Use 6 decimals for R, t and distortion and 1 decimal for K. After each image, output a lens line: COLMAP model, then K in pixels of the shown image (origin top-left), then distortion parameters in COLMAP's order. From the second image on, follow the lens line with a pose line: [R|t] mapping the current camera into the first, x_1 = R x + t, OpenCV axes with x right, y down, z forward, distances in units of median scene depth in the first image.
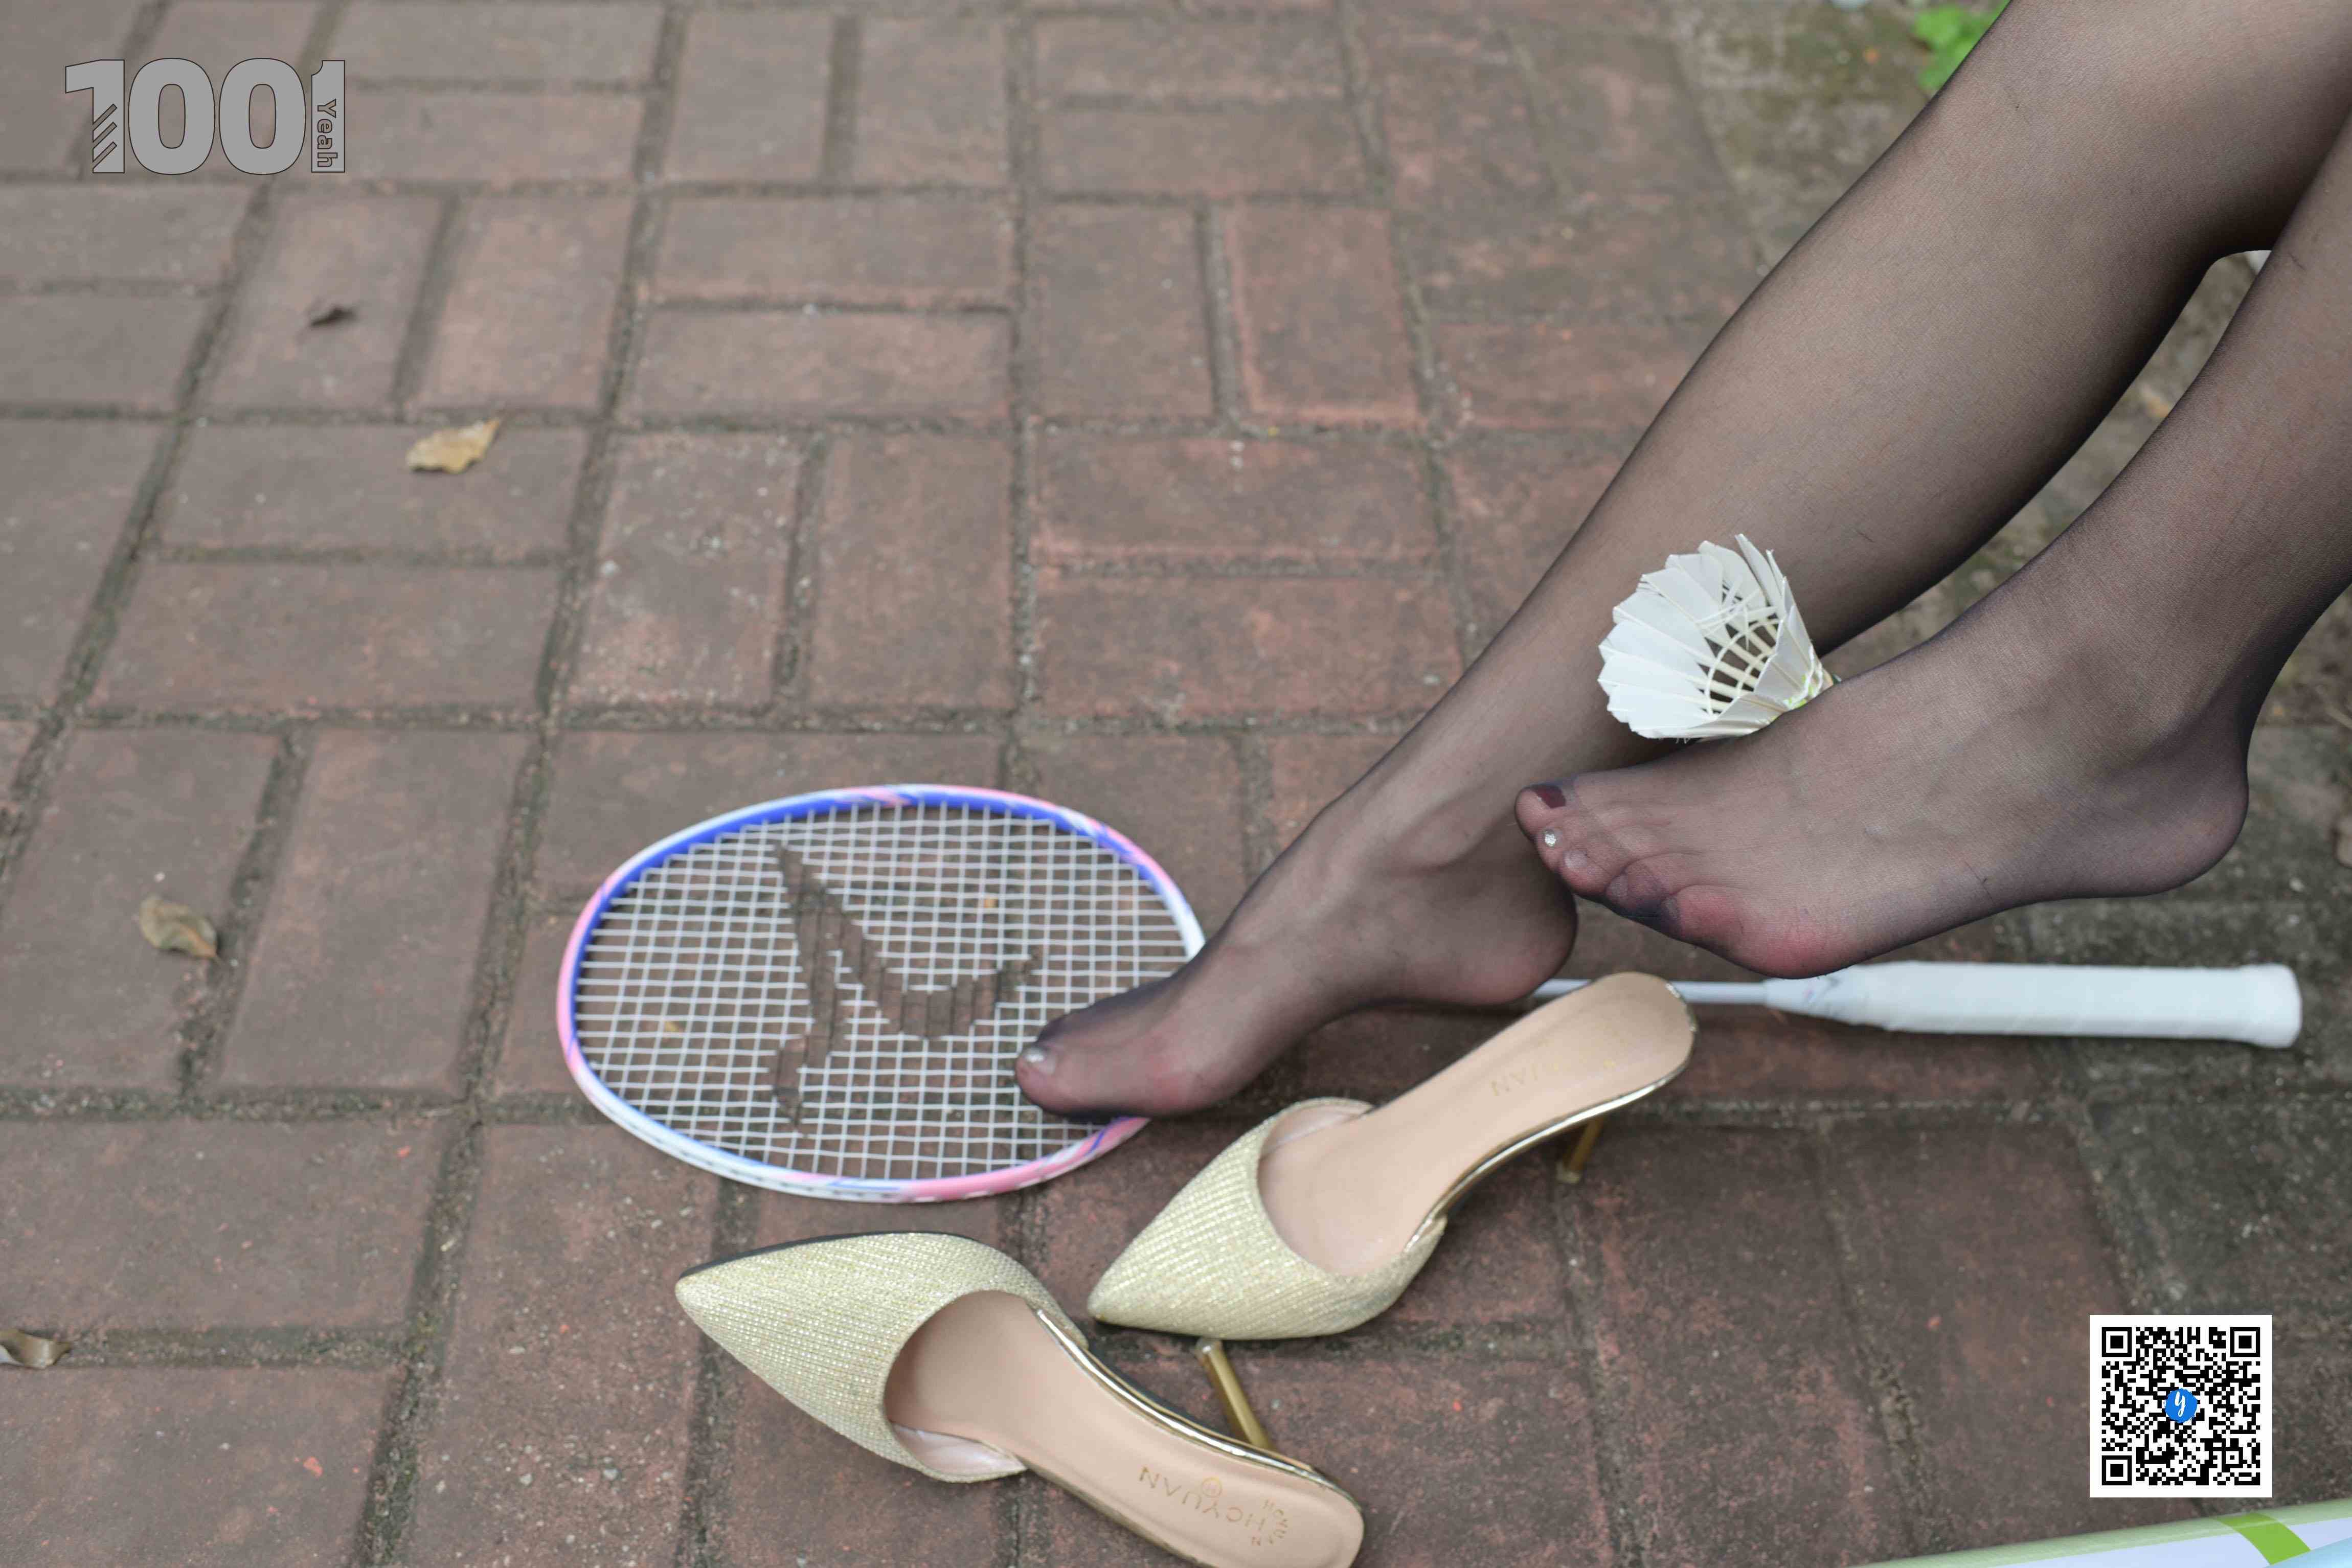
lens RADIAL K [[2401.9, 0, 1176.0], [0, 2401.9, 784.0], [0, 0, 1]] dist [0.006682, -0.002375]
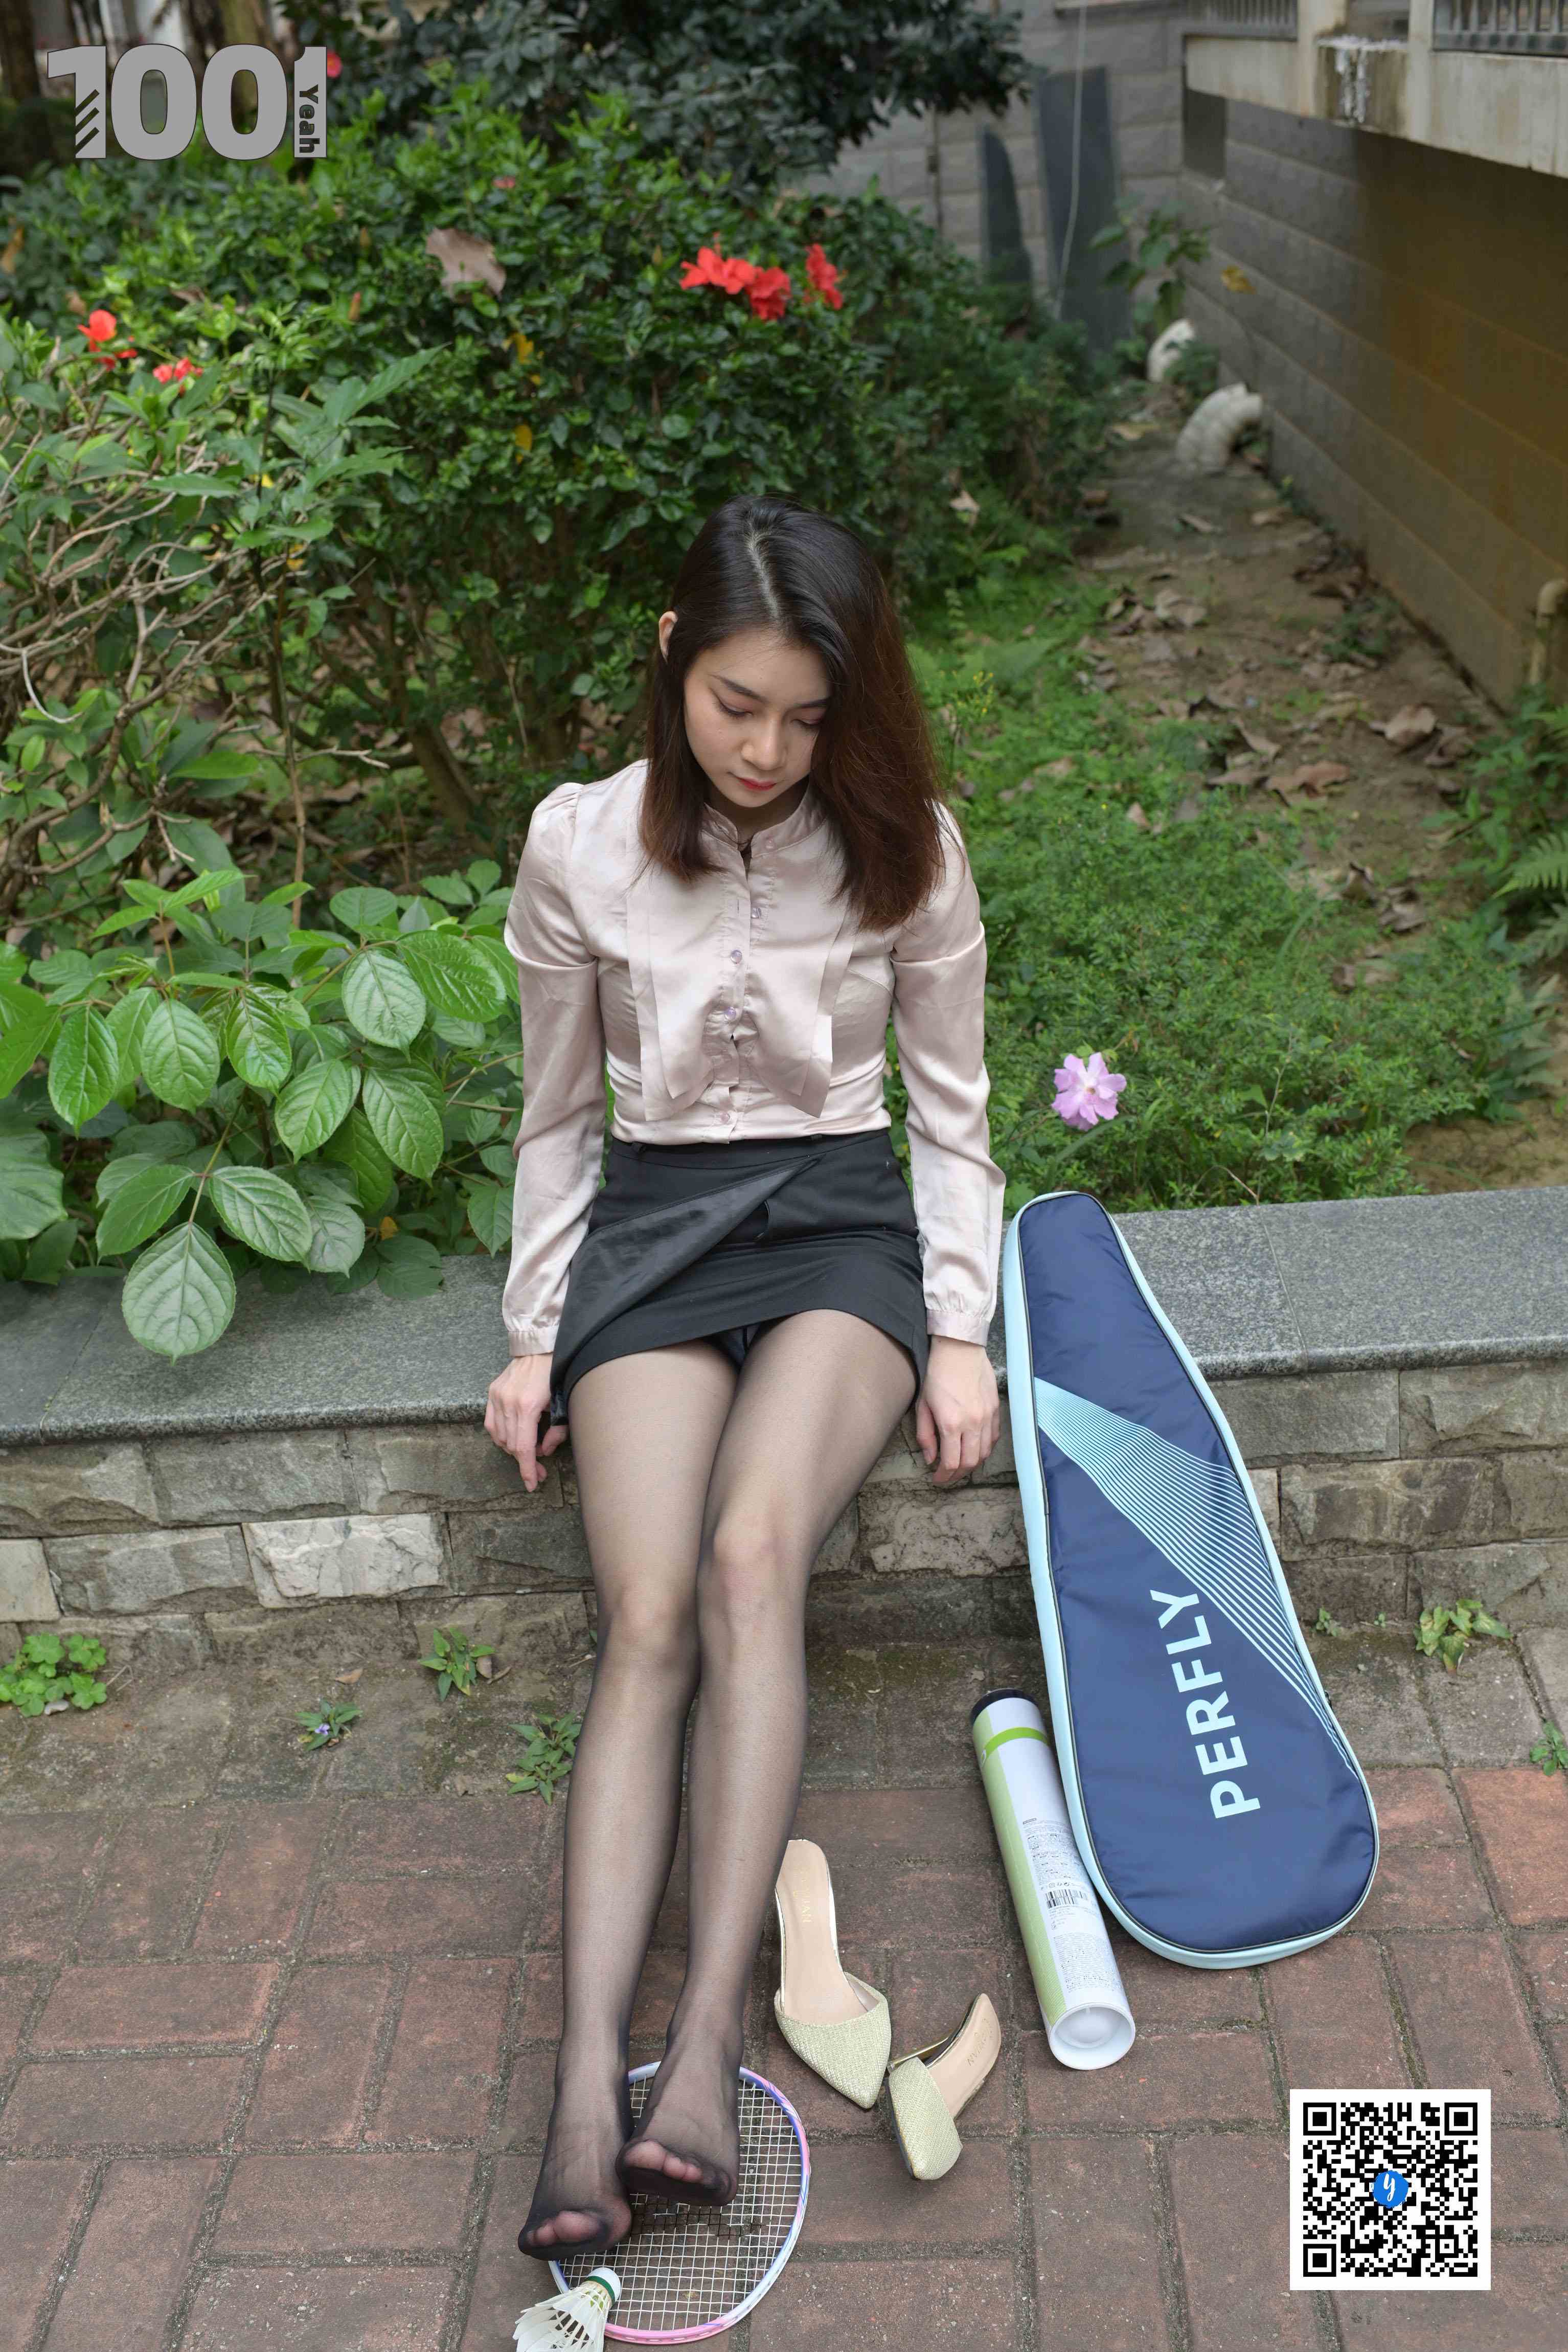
lens RADIAL K [[2385.4, 0, 786.0], [0, 2385.4, 1156.5], [0, 0, 1]] dist [0.000669, 0.012628]
pose [[0.077586, -0.473852, 0.877180, -1.259415], [0.777178, 0.579843, 0.244490, -0.717581], [-0.624479, 0.662756, 0.413255, -0.345584]]
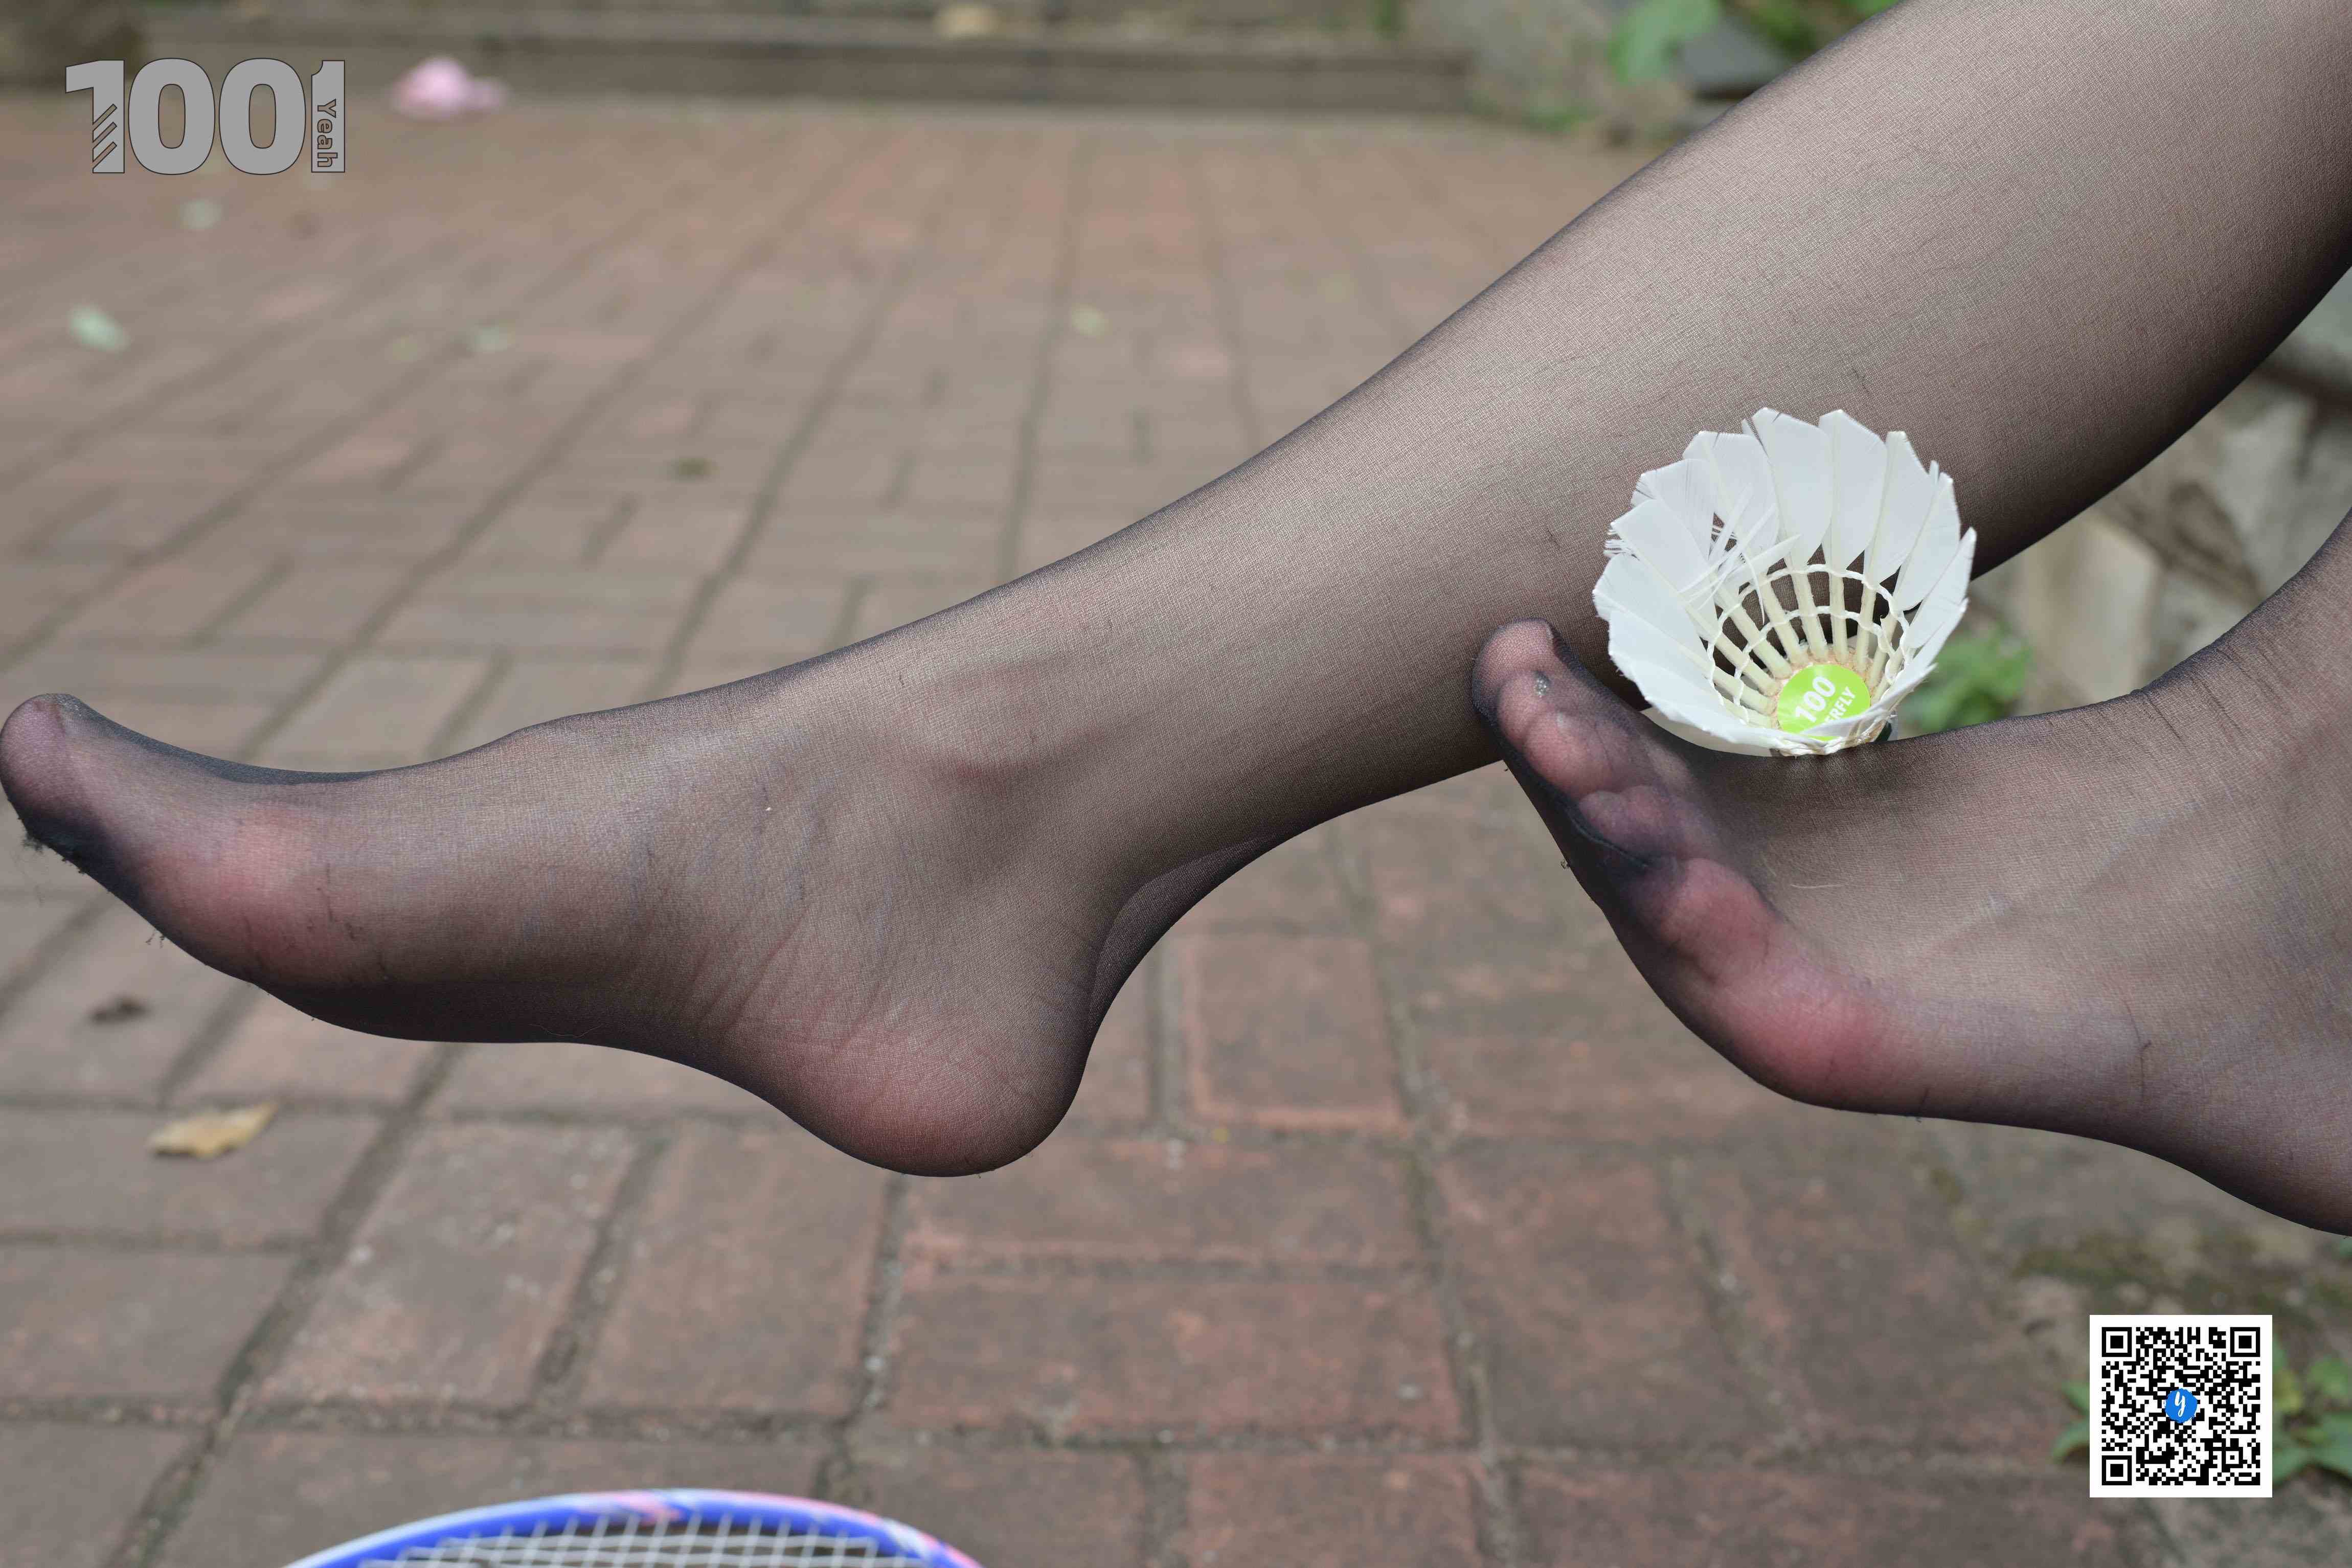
lens RADIAL K [[2401.9, 0, 1176.0], [0, 2401.9, 784.0], [0, 0, 1]] dist [0.006682, -0.002375]
pose [[0.999321, -0.006234, -0.036310, 0.064441], [-0.010579, 0.895521, -0.444894, 0.127577], [0.035290, 0.444976, 0.894847, 0.250903]]
